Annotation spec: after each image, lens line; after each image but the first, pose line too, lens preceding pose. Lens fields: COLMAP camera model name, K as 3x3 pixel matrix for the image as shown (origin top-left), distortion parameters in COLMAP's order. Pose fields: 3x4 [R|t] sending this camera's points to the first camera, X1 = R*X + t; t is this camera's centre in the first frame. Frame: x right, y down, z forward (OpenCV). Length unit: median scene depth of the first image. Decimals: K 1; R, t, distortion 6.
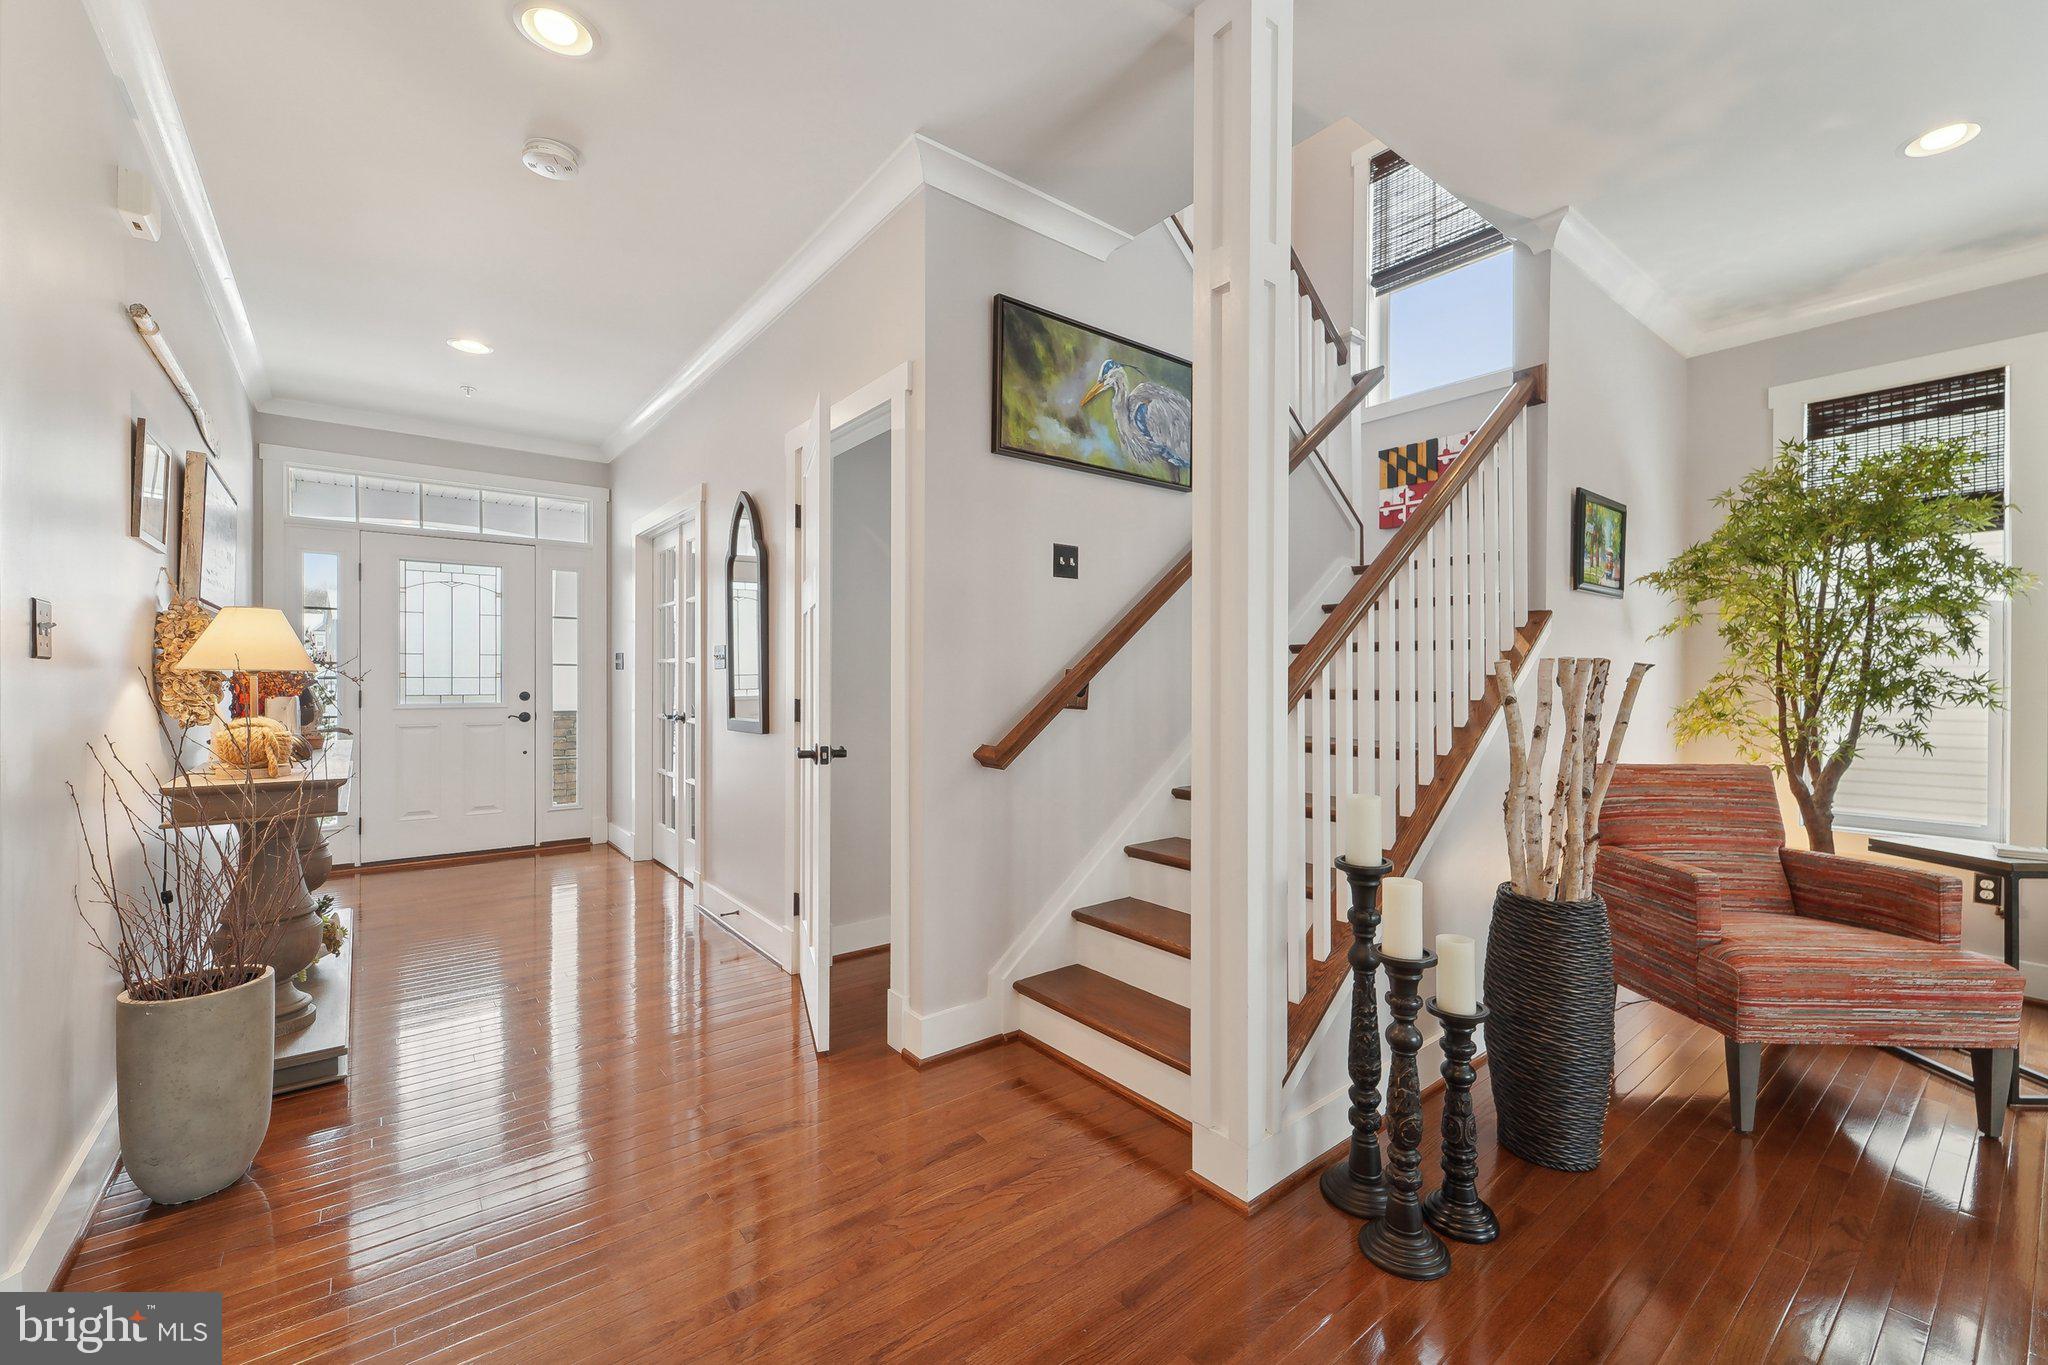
lens RADIAL K [[840.2, 0, 1023.0], [0, 840.2, 685.5], [0, 0, 1]] dist [-0.000336, -0.002460]
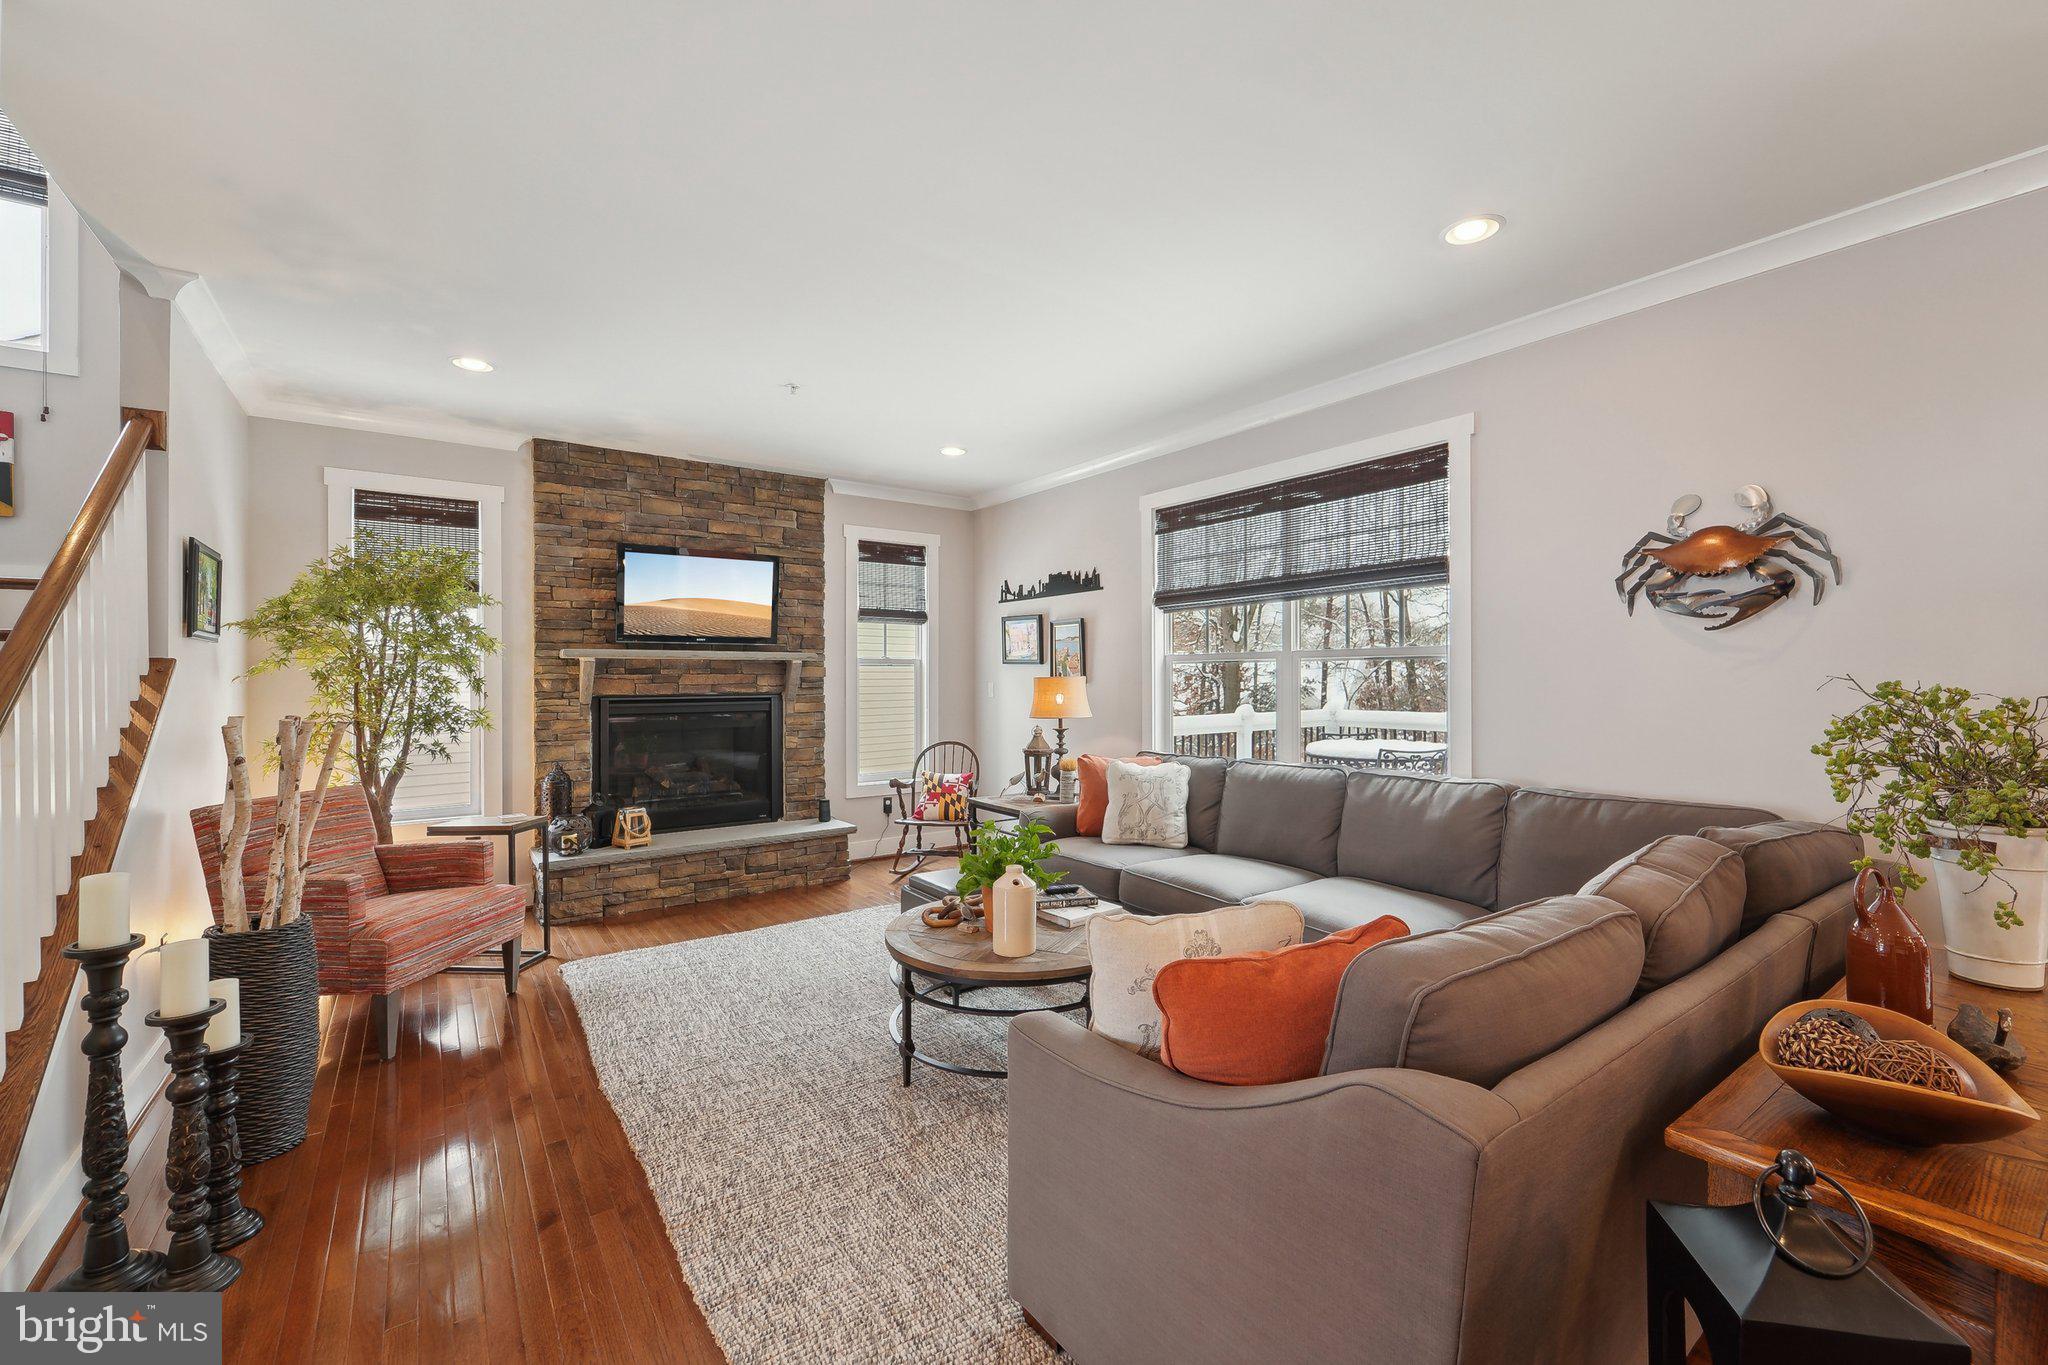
lens RADIAL K [[840.2, 0, 1030.2], [0, 840.2, 675.0], [0, 0, 1]] dist [-0.000336, -0.002460]
pose [[0.049203, 0.000326, 0.998789, -0.306689], [0.013370, 0.999910, -0.000985, -0.050847], [-0.998699, 0.013402, 0.049194, -0.075753]]
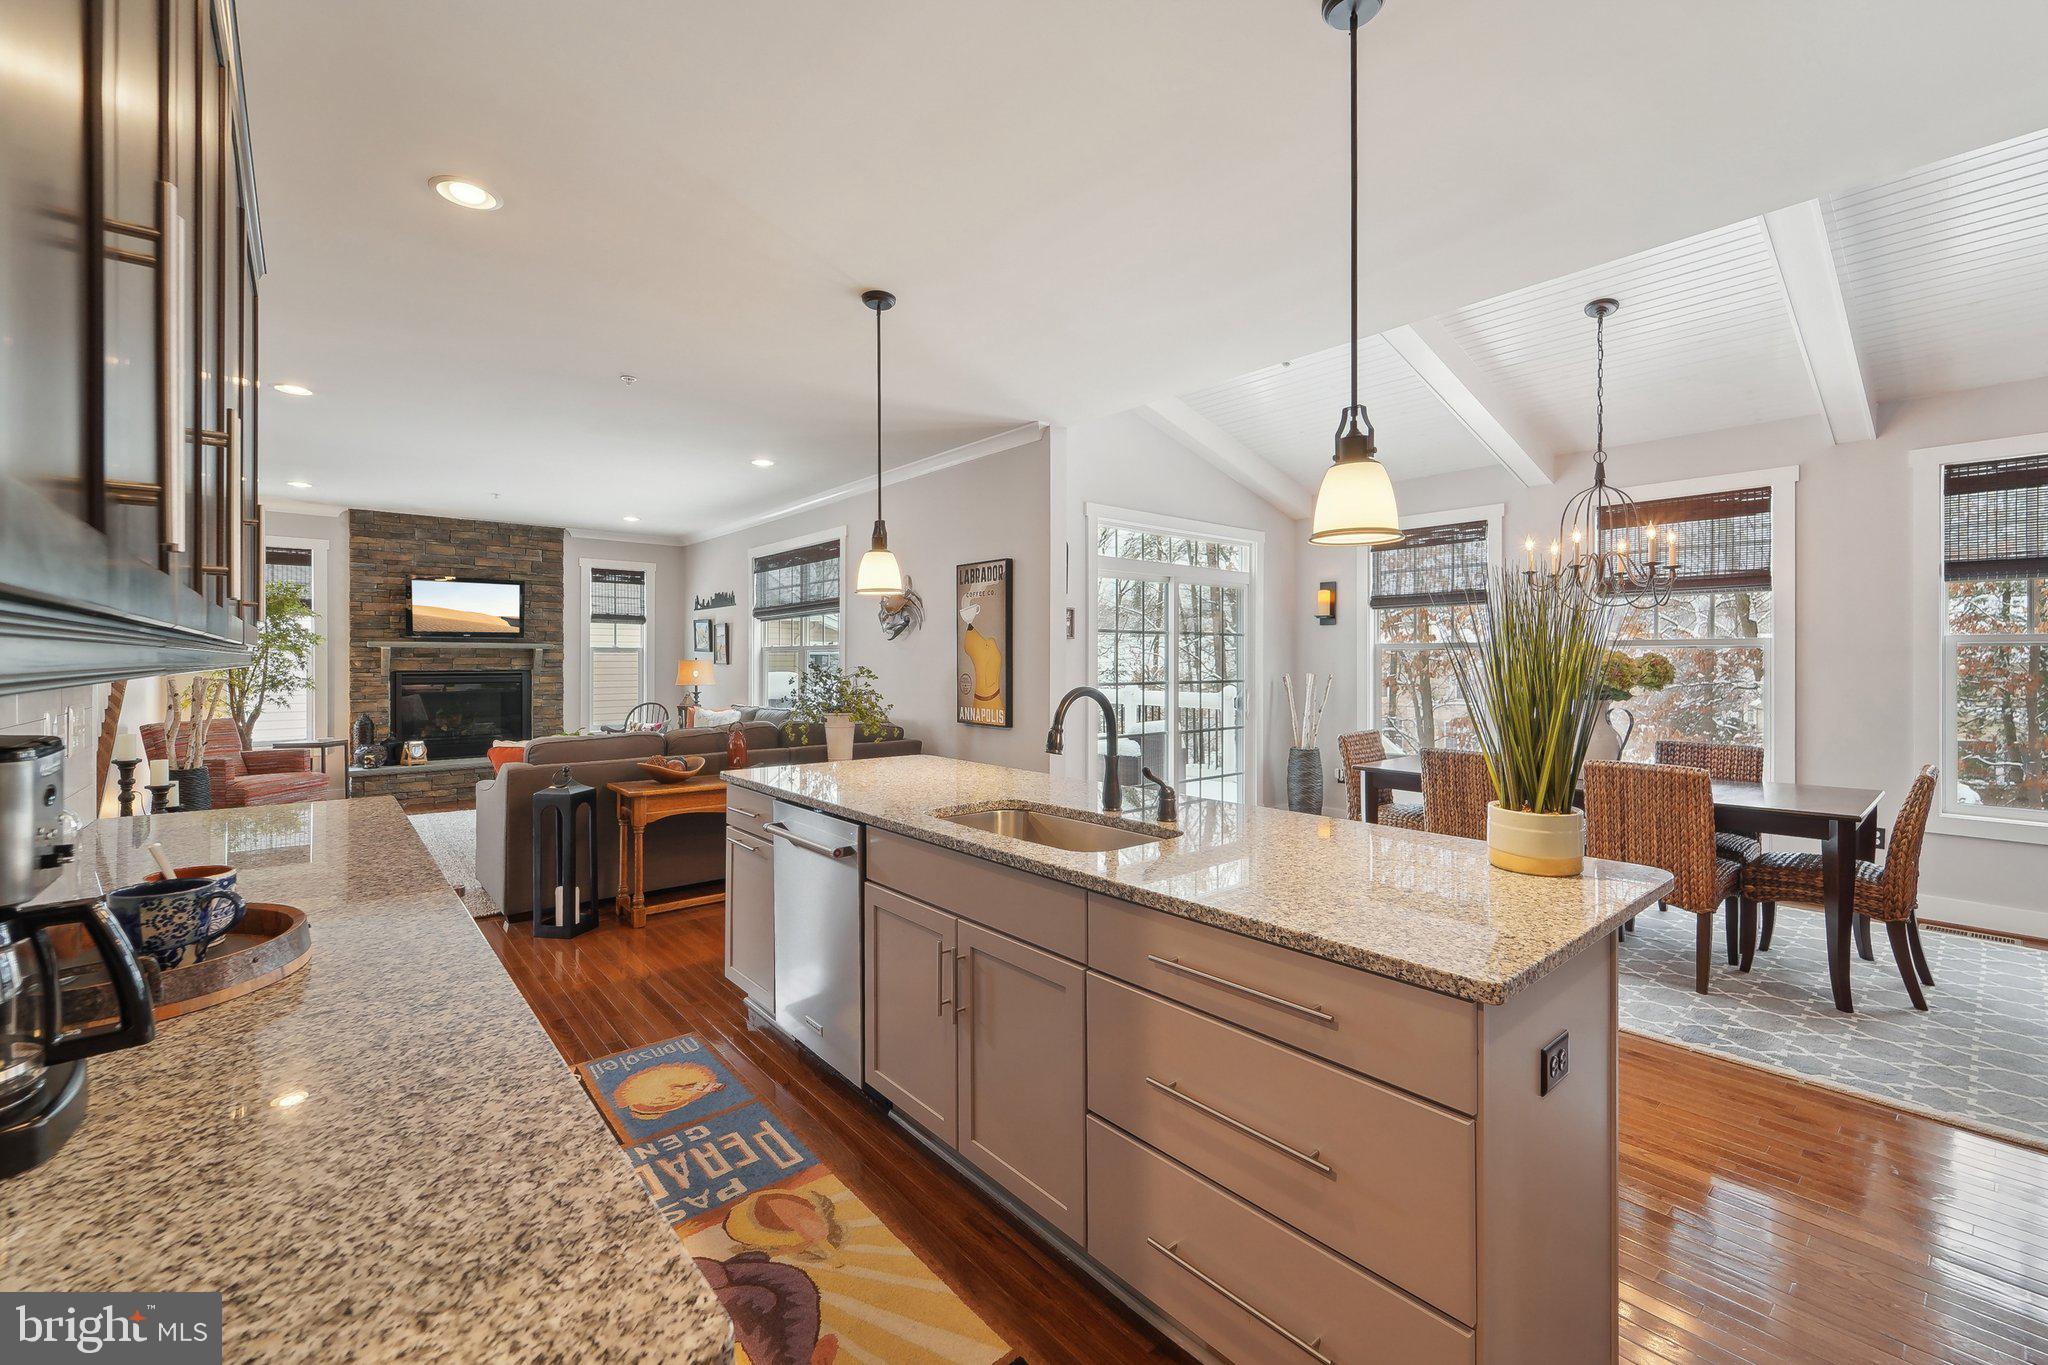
lens RADIAL K [[840.2, 0, 1025.1], [0, 840.2, 662.8], [0, 0, 1]] dist [-0.000336, -0.002460]
pose [[-0.030358, -0.005927, 0.999522, -1.352882], [0.007584, 0.999952, 0.006160, -0.049482], [-0.999510, 0.007768, -0.030312, -1.015336]]
